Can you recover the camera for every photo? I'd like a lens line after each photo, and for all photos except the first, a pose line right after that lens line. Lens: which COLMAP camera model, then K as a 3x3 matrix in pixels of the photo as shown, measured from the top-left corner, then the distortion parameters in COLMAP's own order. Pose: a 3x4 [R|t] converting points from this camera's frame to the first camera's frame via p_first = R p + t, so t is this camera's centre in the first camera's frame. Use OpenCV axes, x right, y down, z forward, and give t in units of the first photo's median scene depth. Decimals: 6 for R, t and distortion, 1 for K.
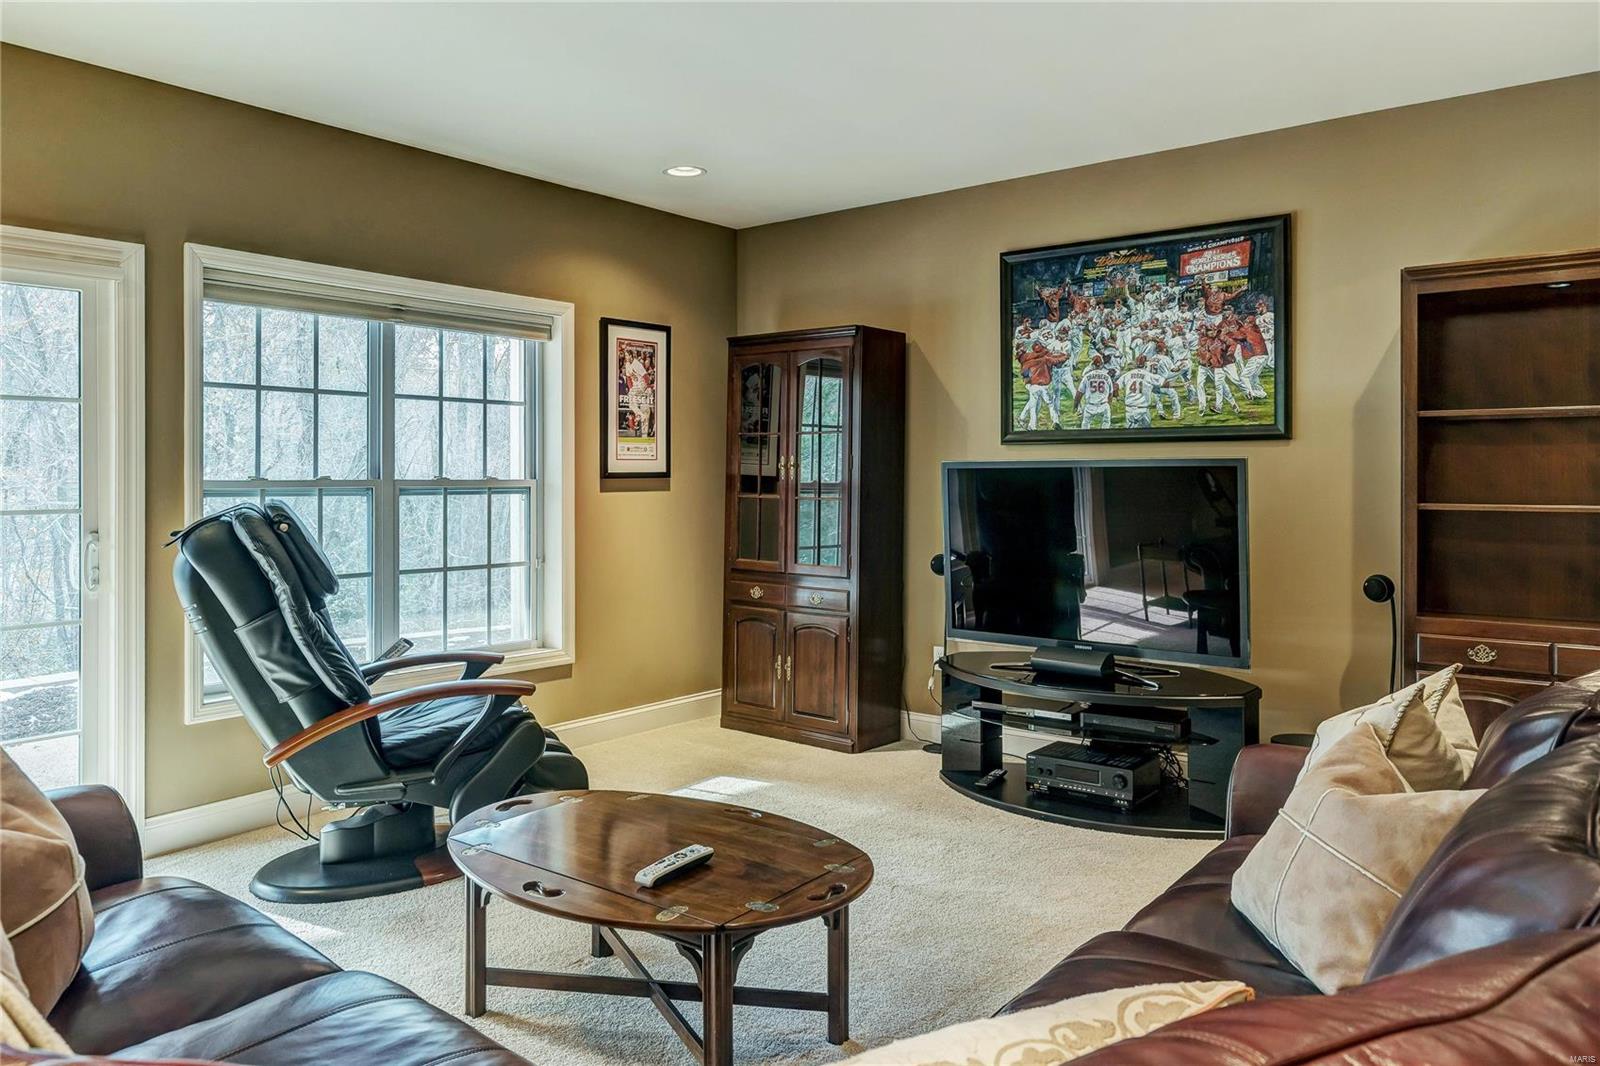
lens RADIAL K [[1101.8, 0, 800.4], [0, 1101.8, 474.0], [0, 0, 1]] dist [0.003553, 0.002679]
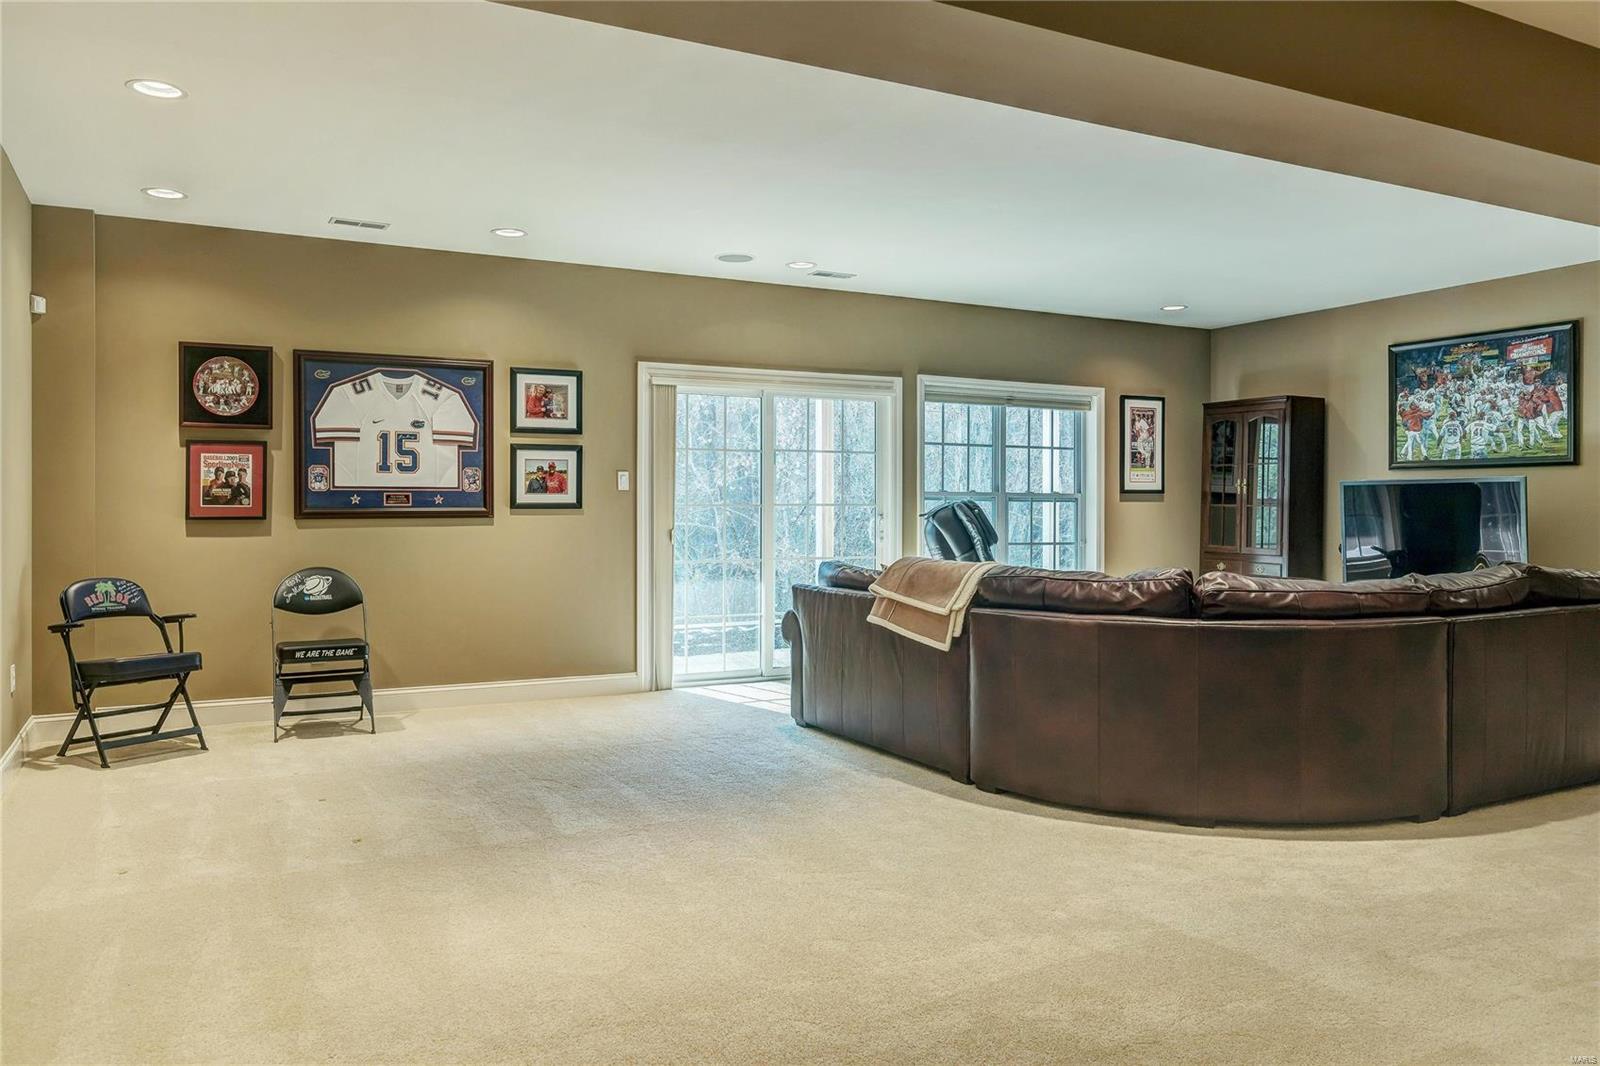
lens RADIAL K [[1168.1, 0, 801.2], [0, 1168.1, 508.3], [0, 0, 1]] dist [-0.004263, -0.002004]
pose [[0.914169, 0.003665, -0.405317, 0.098392], [-0.004291, 0.999991, -0.000637, 0.032421], [0.405311, 0.002321, 0.914176, -0.860906]]
